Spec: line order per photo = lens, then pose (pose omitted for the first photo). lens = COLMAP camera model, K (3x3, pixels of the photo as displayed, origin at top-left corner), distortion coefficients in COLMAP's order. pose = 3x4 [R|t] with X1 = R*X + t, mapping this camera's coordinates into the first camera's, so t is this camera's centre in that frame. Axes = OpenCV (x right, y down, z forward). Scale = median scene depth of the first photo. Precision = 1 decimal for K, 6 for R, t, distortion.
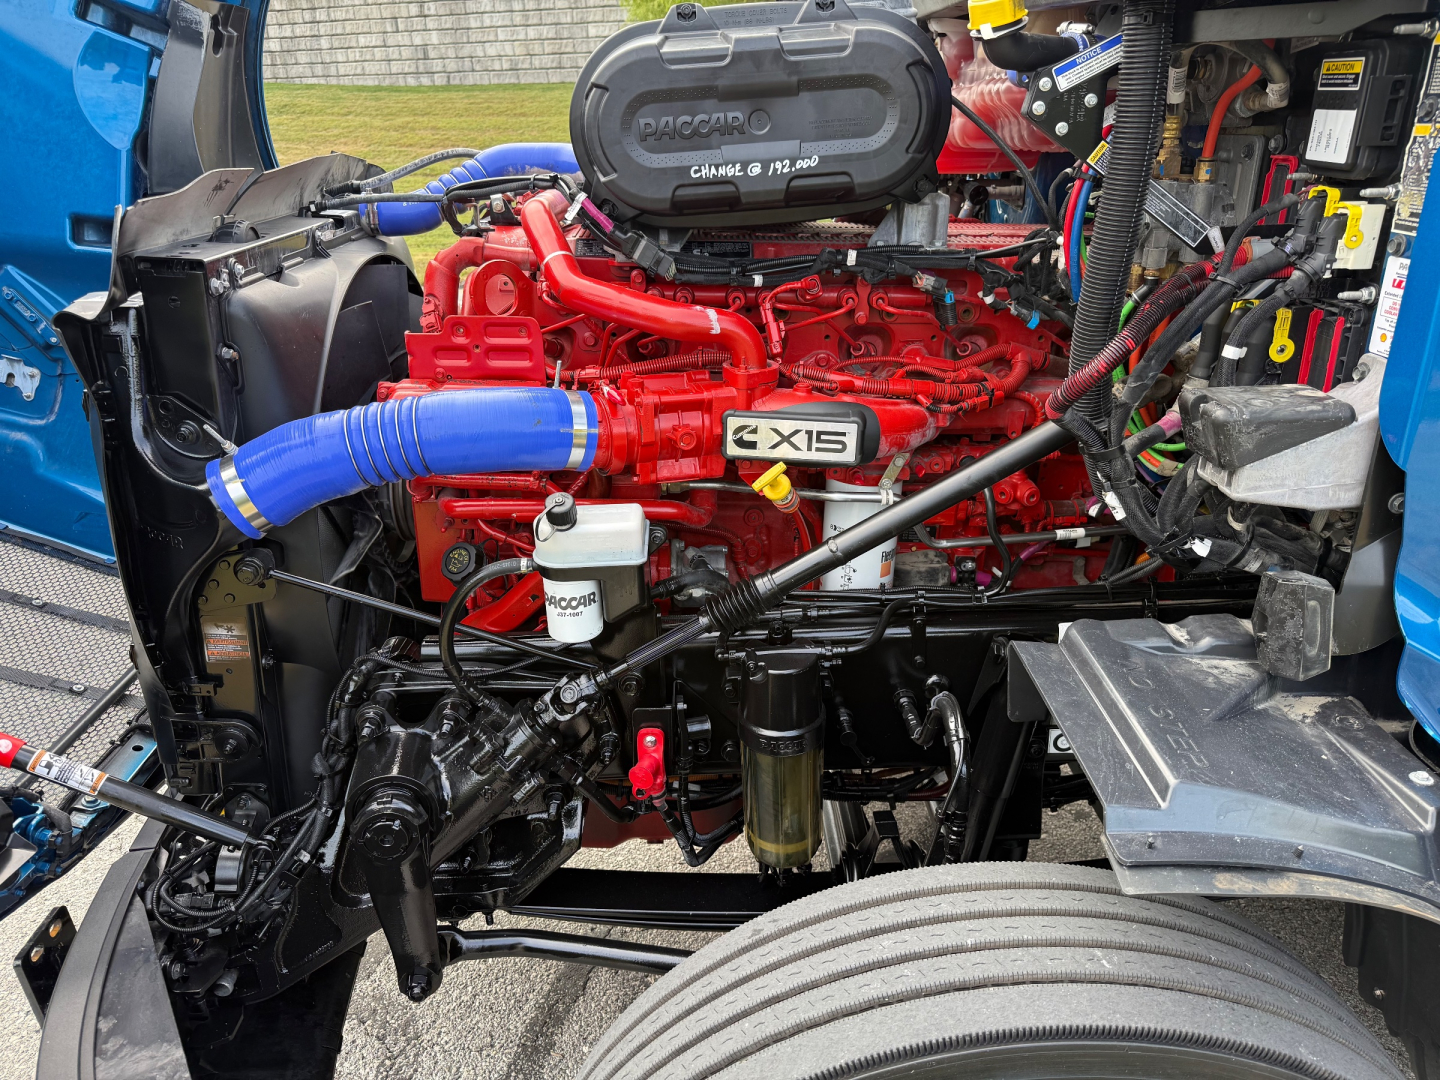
lens RADIAL K [[1016.6, 0, 668.9], [0, 1016.6, 546.2], [0, 0, 1]] dist [0.008638, -0.016858]
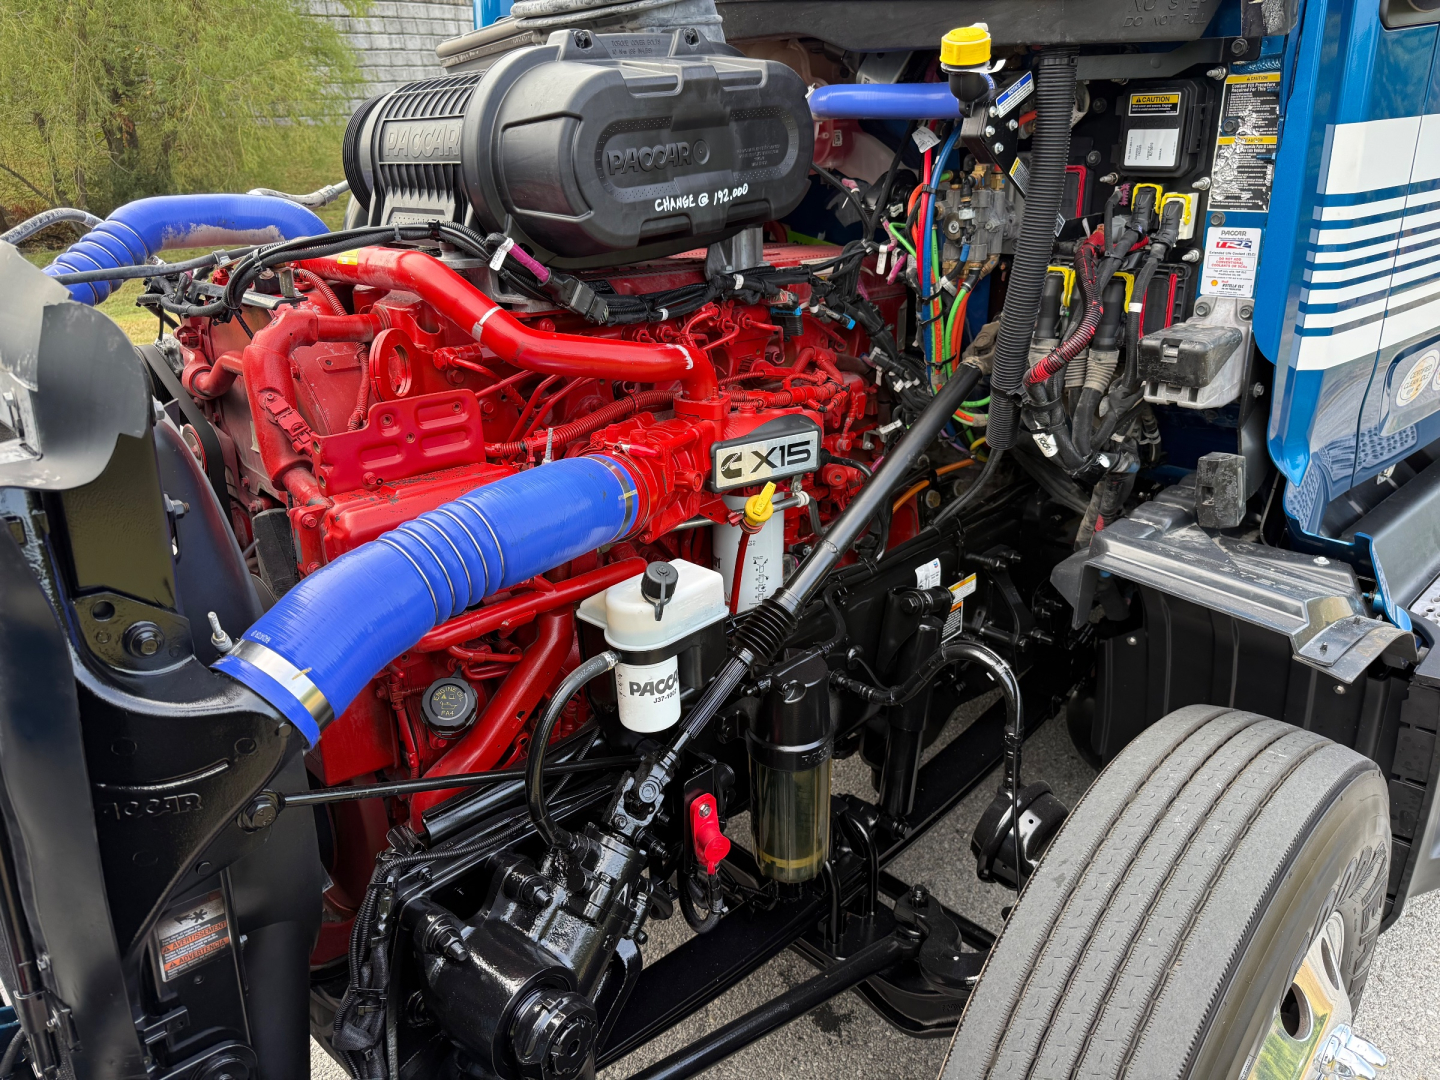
lens RADIAL K [[1016.6, 0, 721.1], [0, 1016.6, 540.2], [0, 0, 1]] dist [0.008638, -0.016858]
pose [[0.729872, -0.259391, 0.632459, -0.591889], [0.289717, 0.955384, 0.057493, -0.101716], [-0.619154, 0.141272, 0.772457, 0.261804]]
